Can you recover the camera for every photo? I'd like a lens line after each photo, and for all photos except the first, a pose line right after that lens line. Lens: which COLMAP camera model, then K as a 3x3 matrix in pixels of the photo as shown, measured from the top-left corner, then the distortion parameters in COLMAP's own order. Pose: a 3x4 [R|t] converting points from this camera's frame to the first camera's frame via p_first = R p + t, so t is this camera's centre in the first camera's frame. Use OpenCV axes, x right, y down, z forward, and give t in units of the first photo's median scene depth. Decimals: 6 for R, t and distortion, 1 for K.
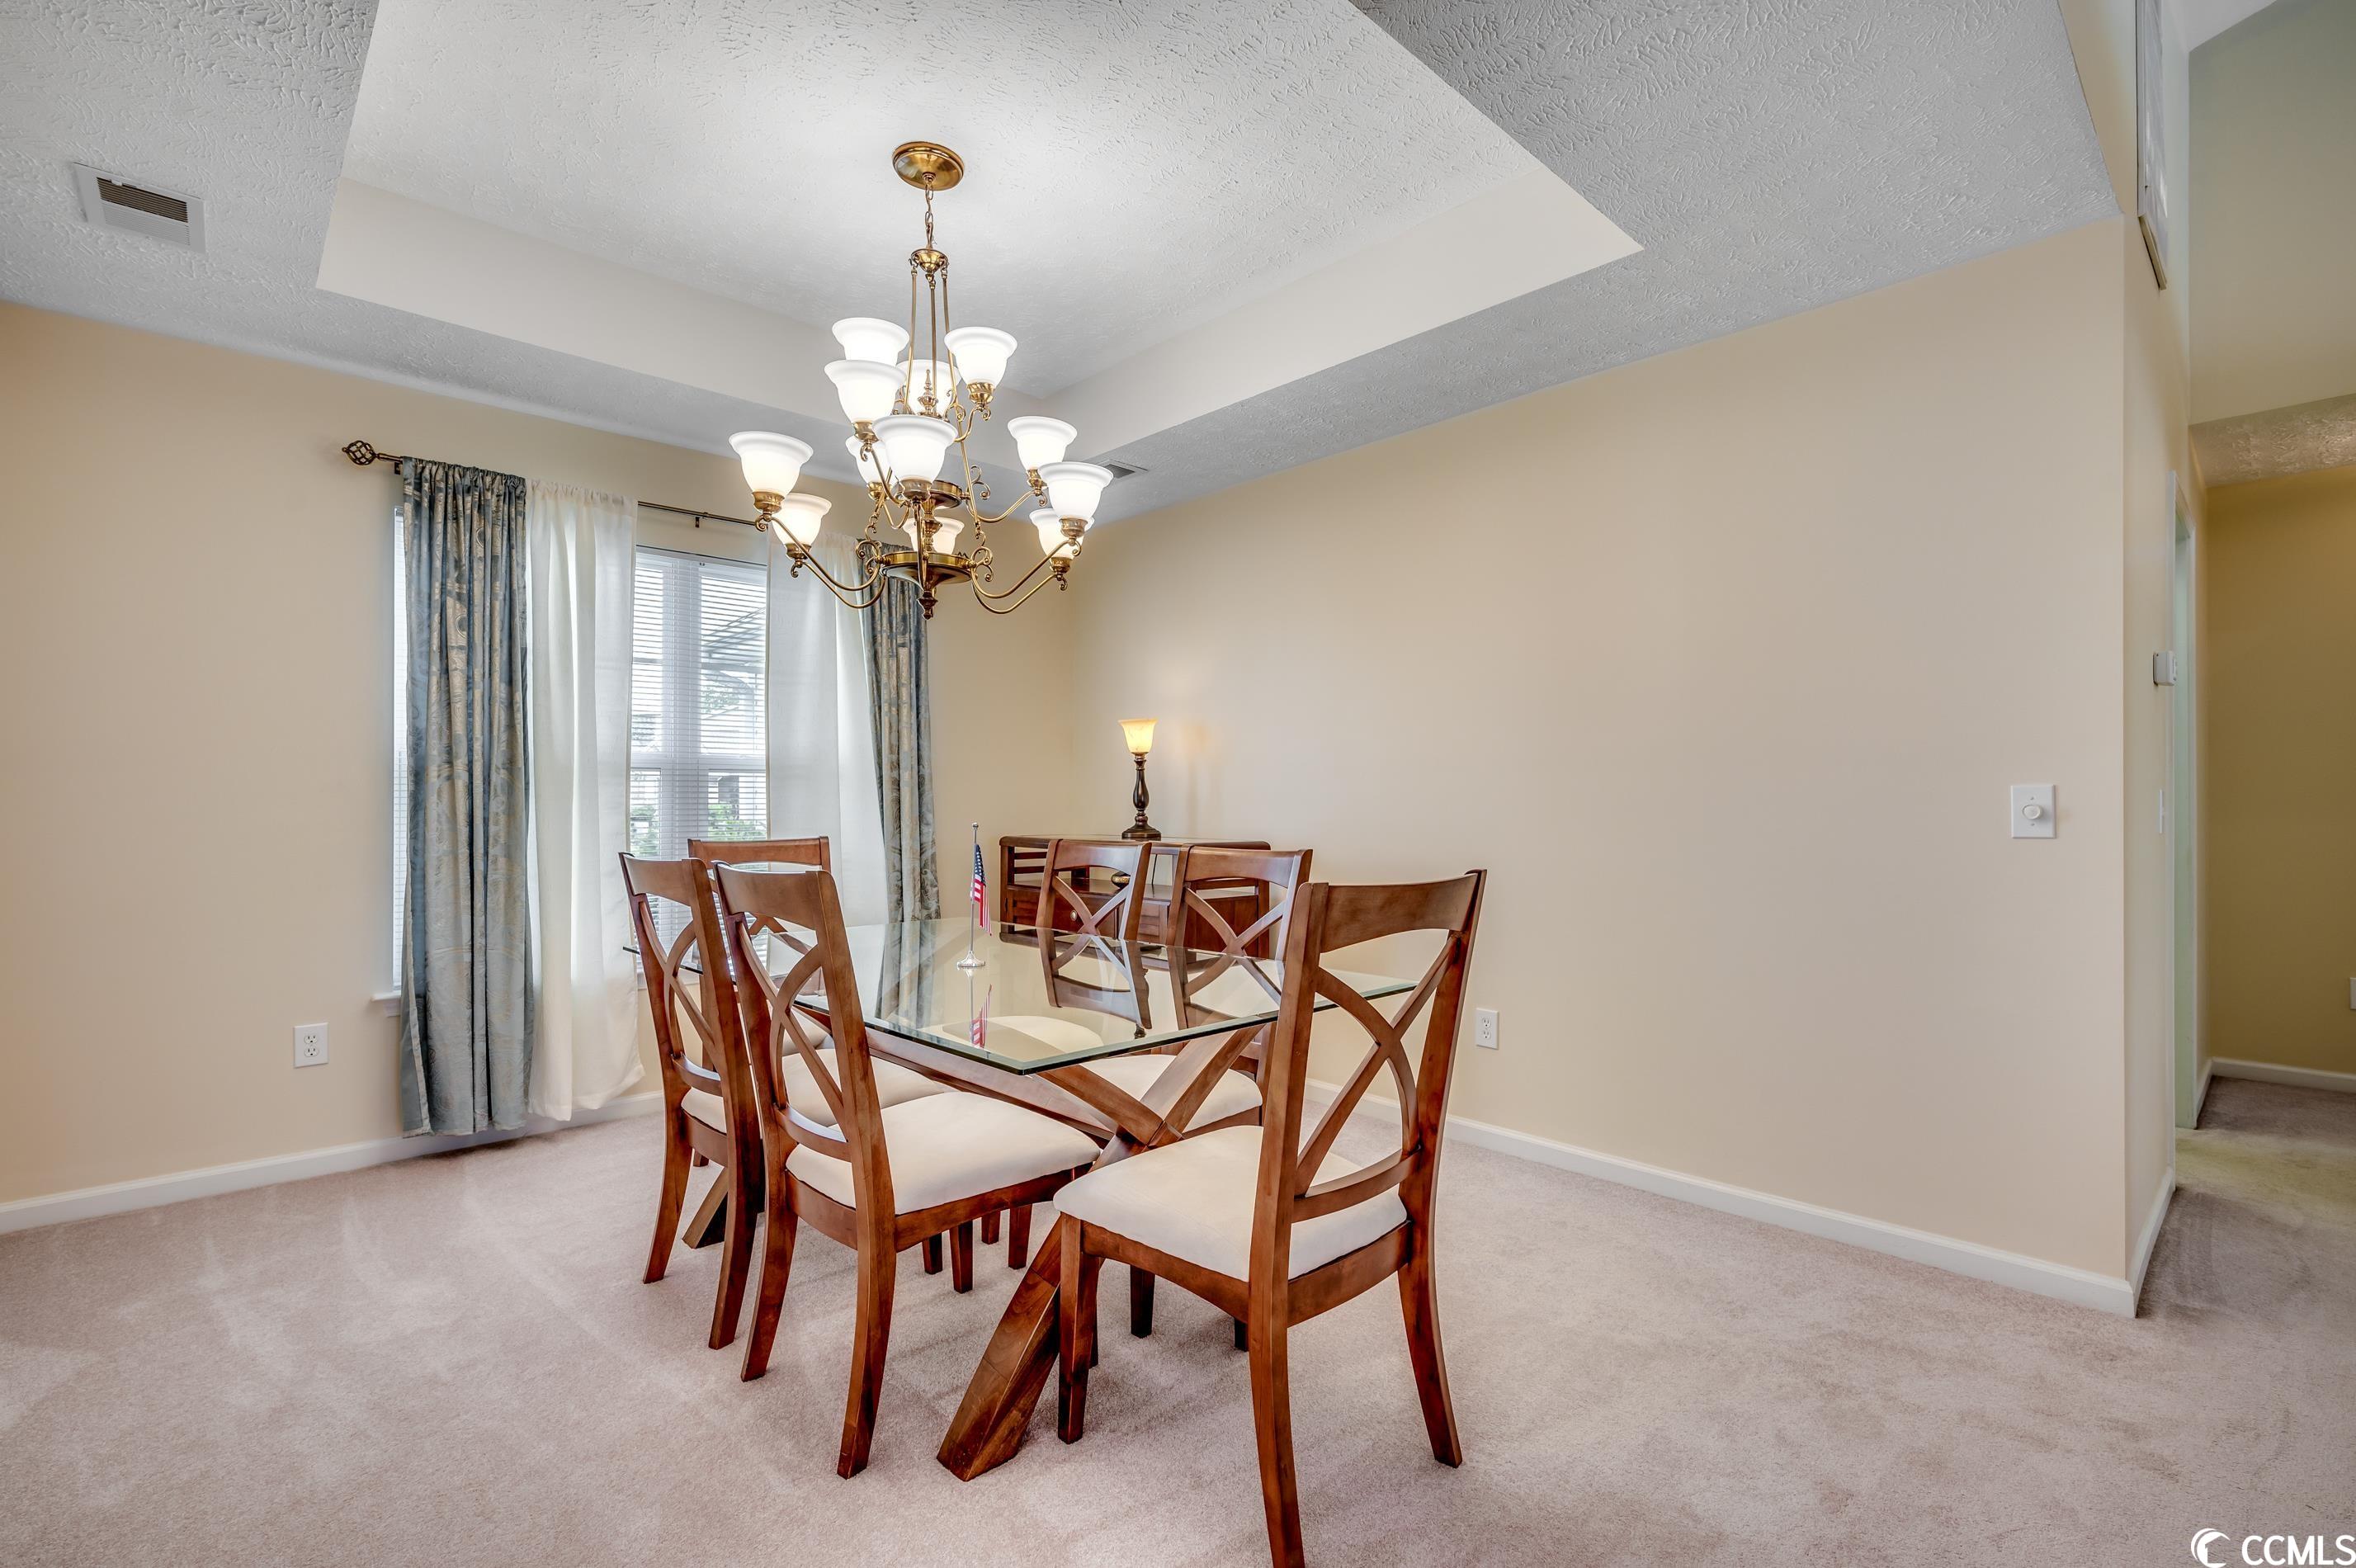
lens RADIAL K [[1044.6, 0, 1174.1], [0, 1044.6, 797.8], [0, 0, 1]] dist [-0.001407, -0.000325]
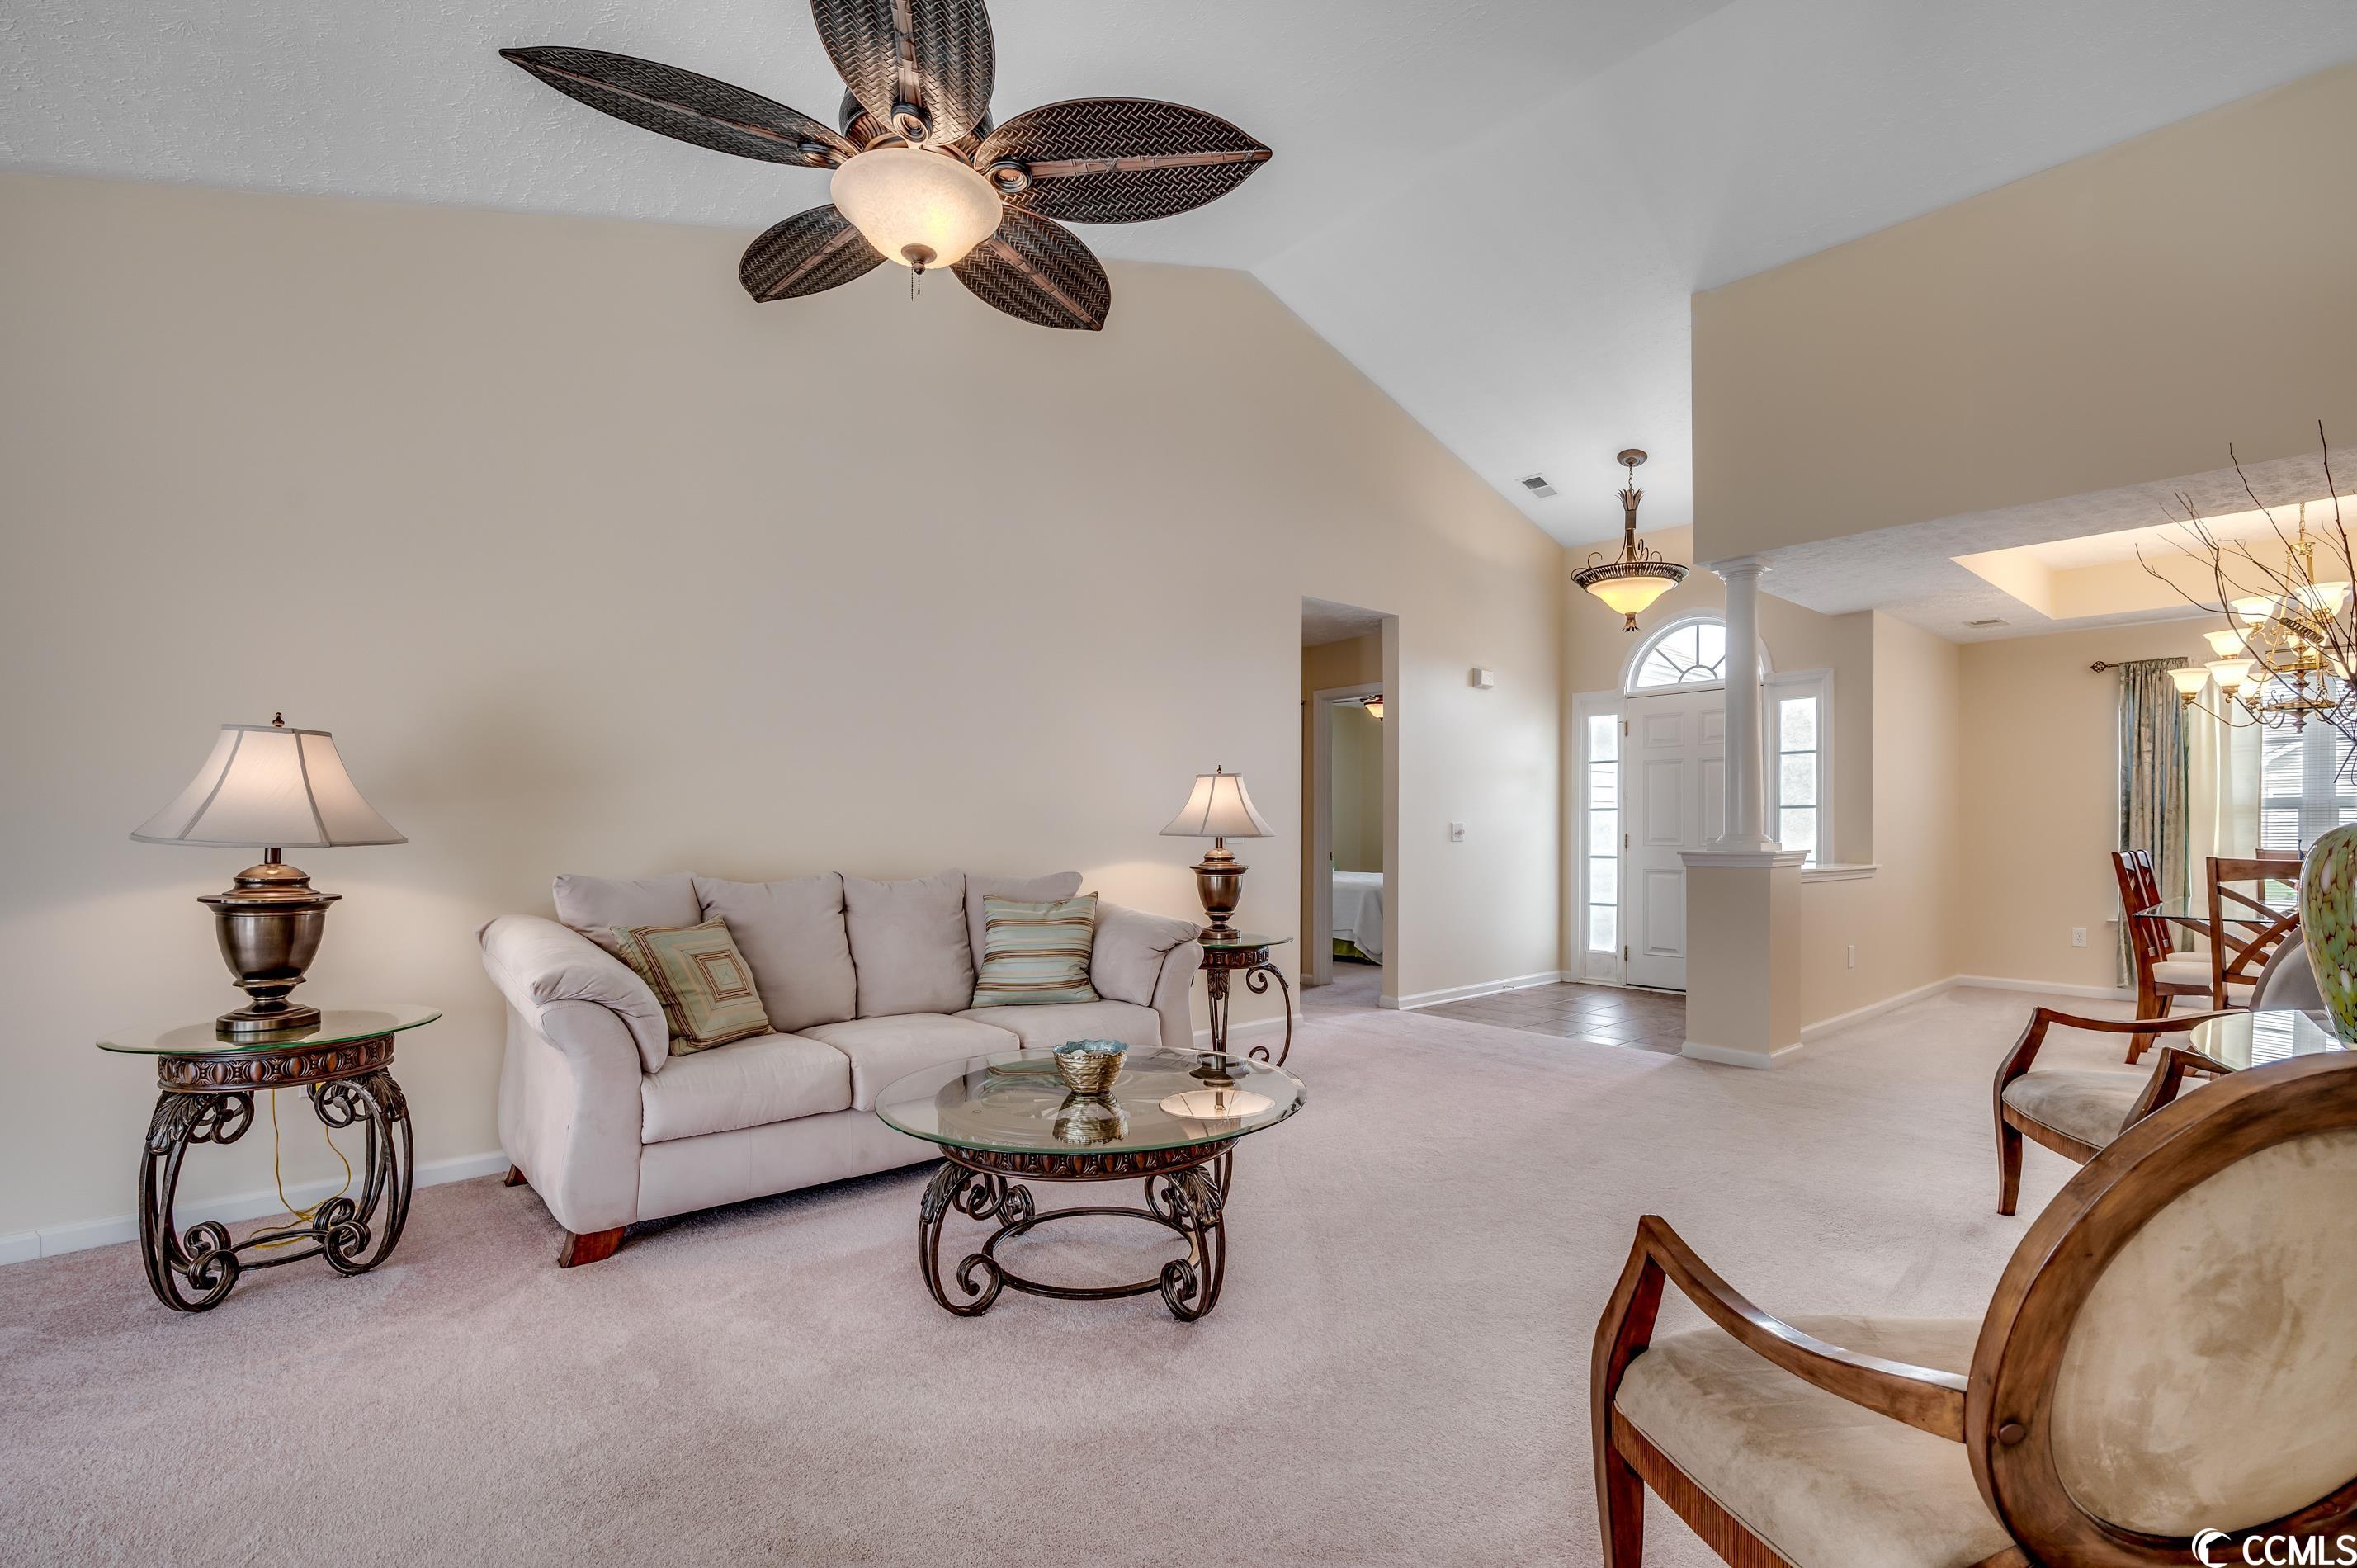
lens RADIAL K [[1045.0, 0, 1198.9], [0, 1045.0, 839.9], [0, 0, 1]] dist [-0.001407, -0.000325]
pose [[-0.028958, 0.013715, -0.999487, 1.375571], [0.005114, 0.999895, 0.013572, -0.008985], [0.999568, -0.004718, -0.029025, -0.767143]]
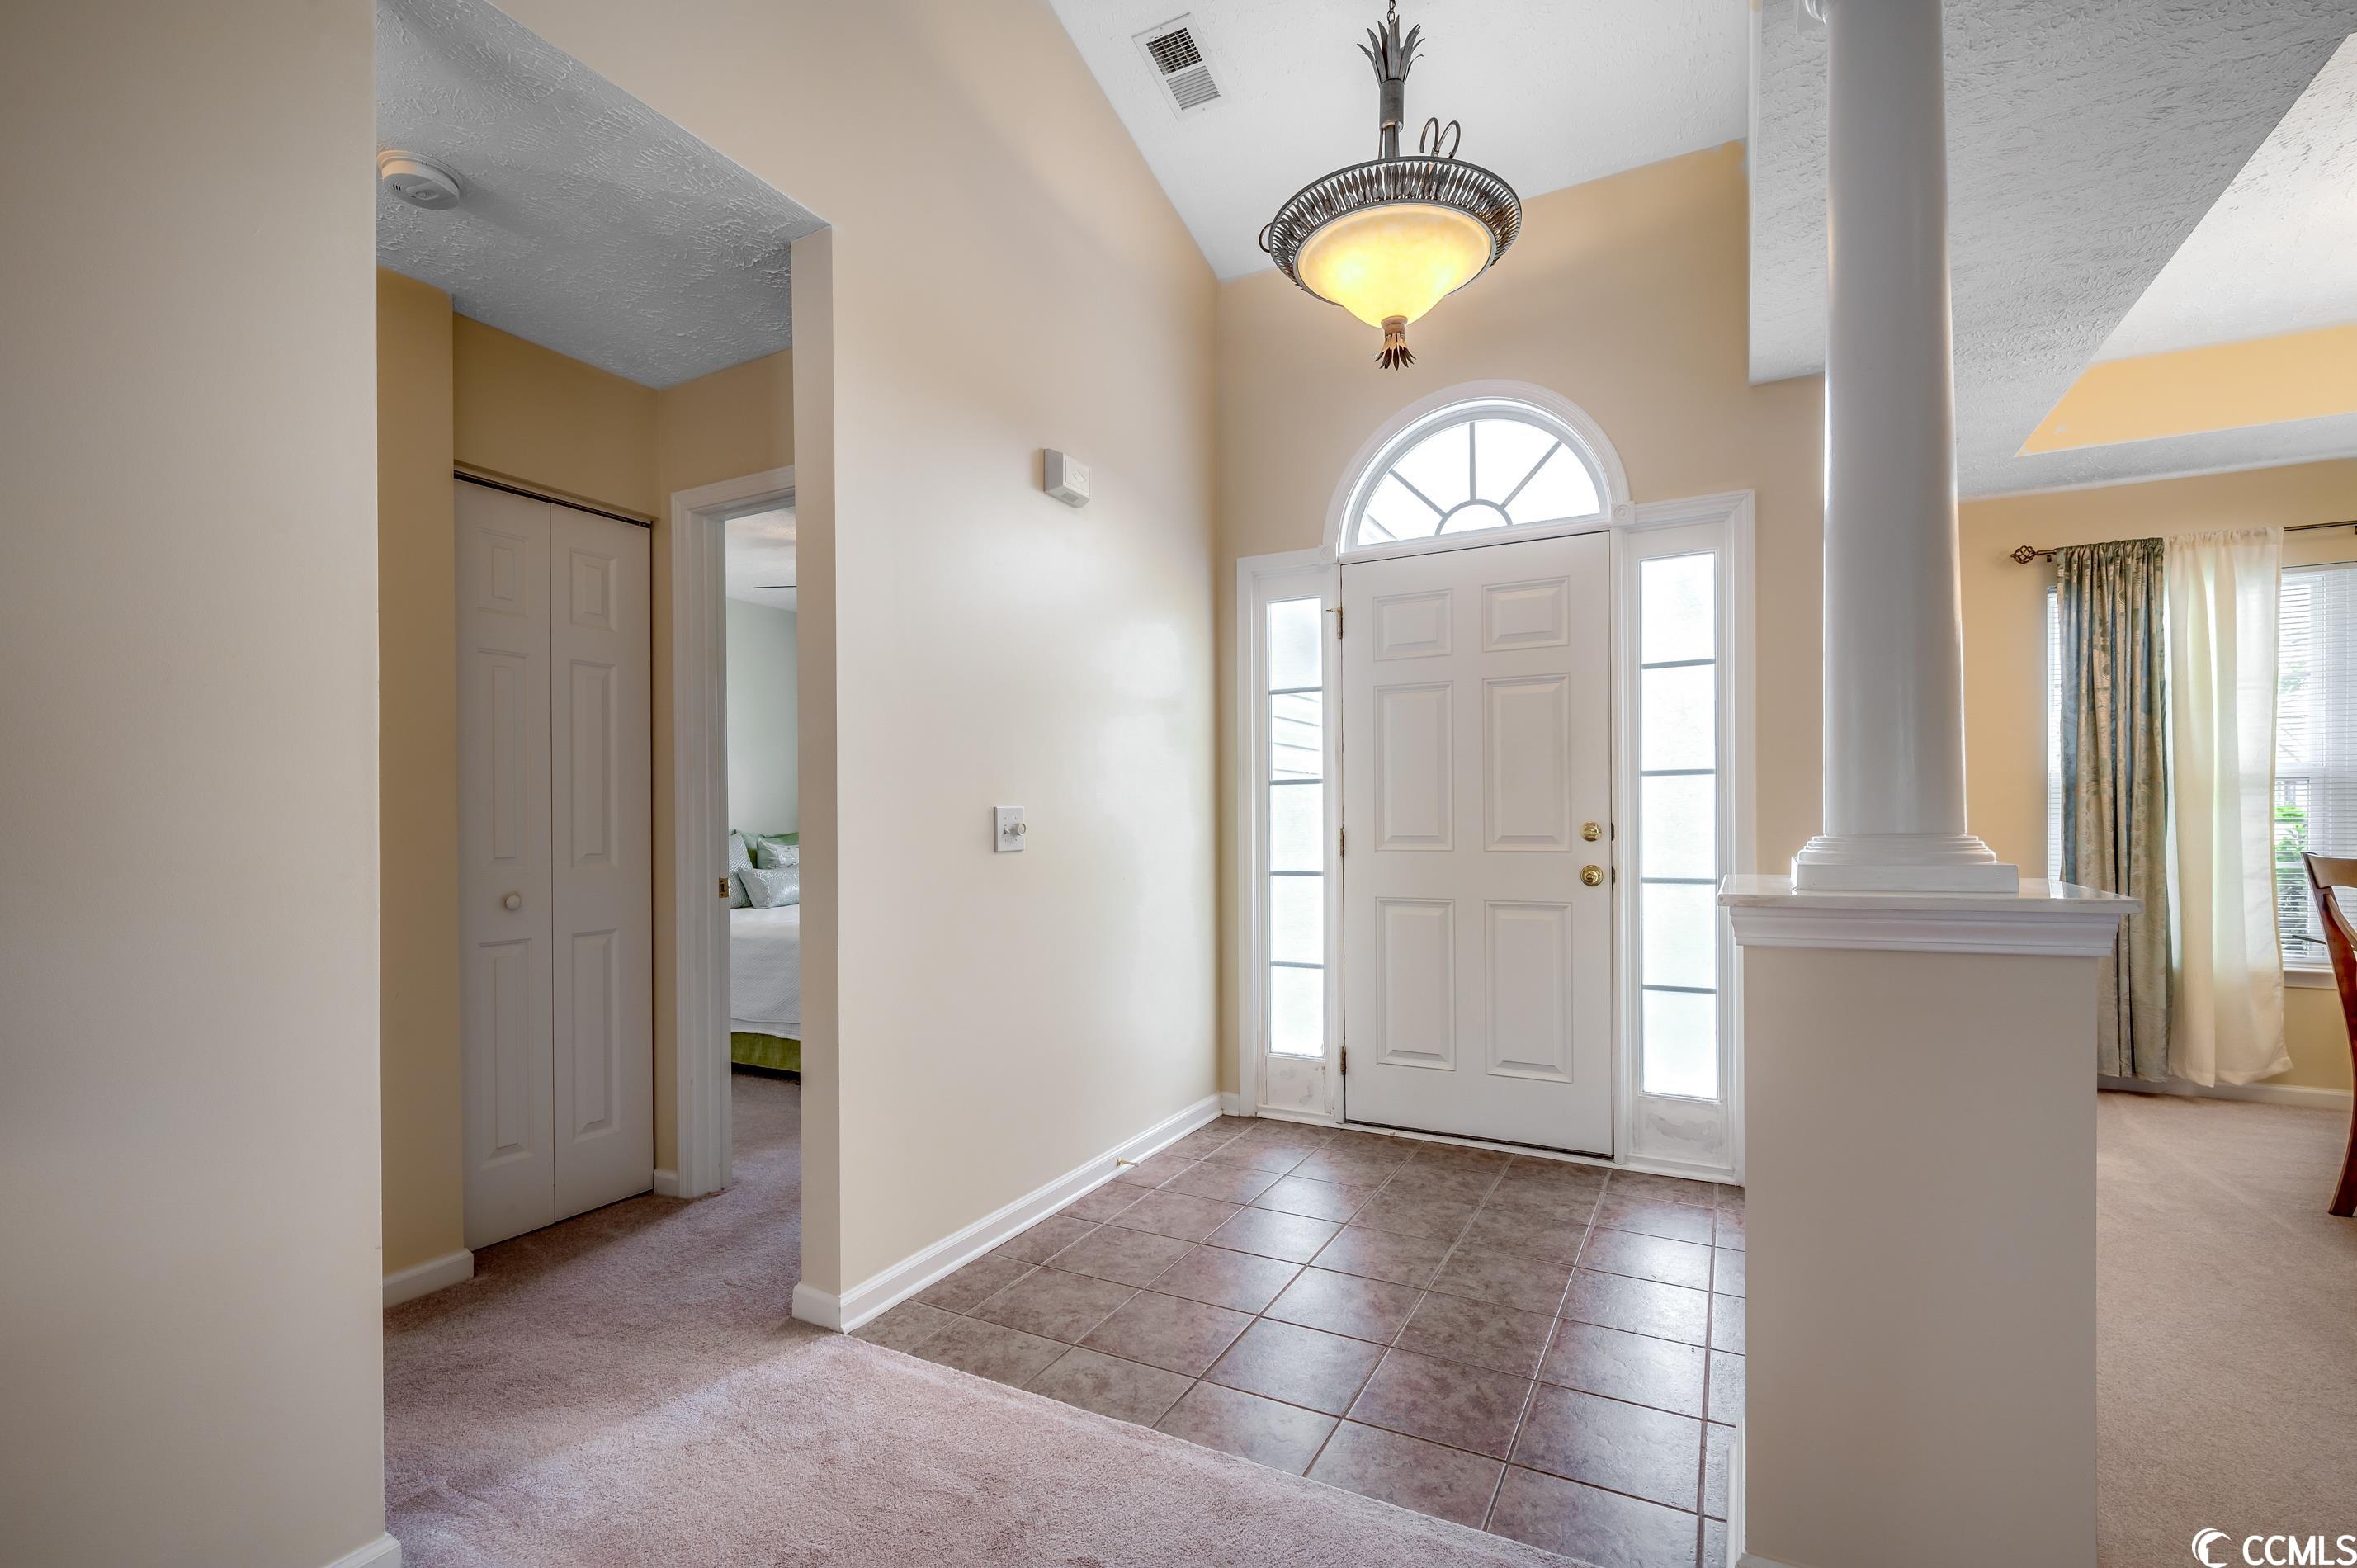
lens RADIAL K [[1045.0, 0, 1185.9], [0, 1045.0, 824.1], [0, 0, 1]] dist [-0.001407, -0.000325]
pose [[0.332109, 0.002637, -0.943237, 0.132101], [0.011463, 0.999911, 0.006832, -0.002116], [0.943171, -0.013081, 0.332049, -0.458989]]
